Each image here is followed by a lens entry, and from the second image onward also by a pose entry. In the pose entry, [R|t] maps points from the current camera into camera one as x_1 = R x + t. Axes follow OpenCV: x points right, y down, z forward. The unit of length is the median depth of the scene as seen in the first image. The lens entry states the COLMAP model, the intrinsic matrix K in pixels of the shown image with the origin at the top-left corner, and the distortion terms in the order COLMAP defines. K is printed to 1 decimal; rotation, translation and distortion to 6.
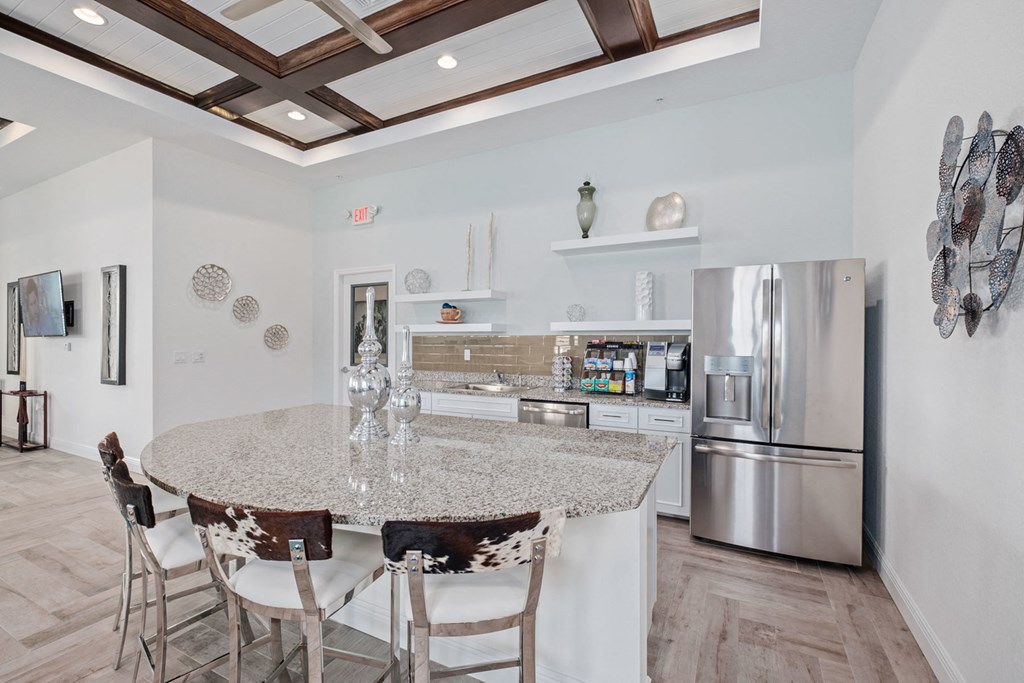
lens RADIAL K [[464.5, 0, 512.0], [0, 464.5, 341.5], [0, 0, 1]] dist [-0.001778, -0.000948]
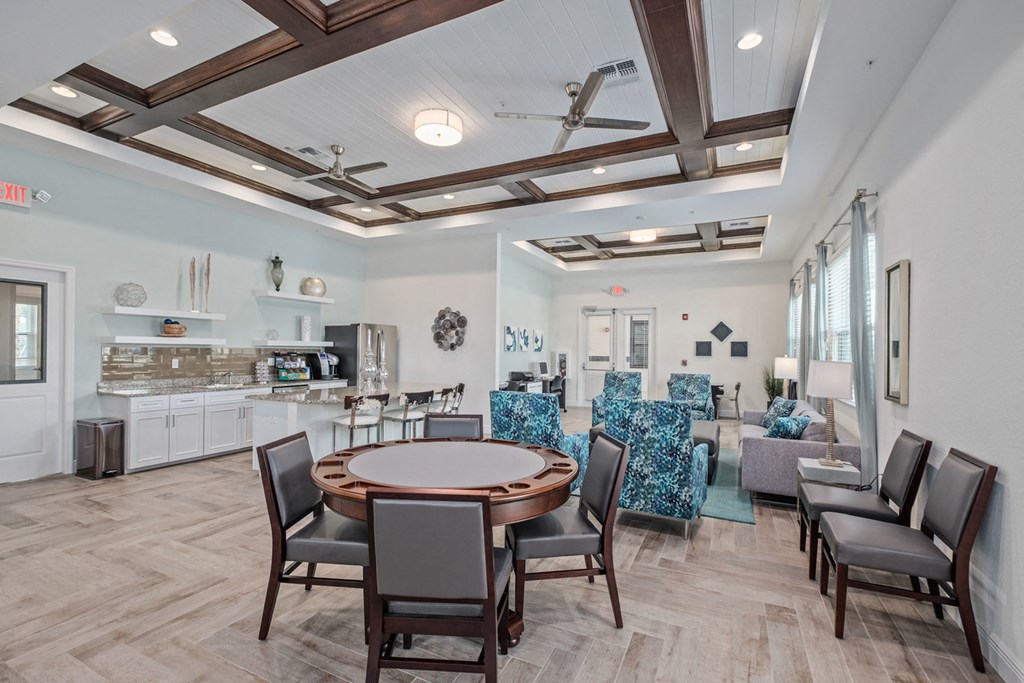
lens RADIAL K [[464.5, 0, 512.0], [0, 464.5, 341.5], [0, 0, 1]] dist [-0.001778, -0.000948]
pose [[-0.035217, 0.022161, 0.999134, -1.217707], [-0.002684, 0.999748, -0.022270, -0.003079], [-0.999376, -0.003466, -0.035148, 0.169112]]
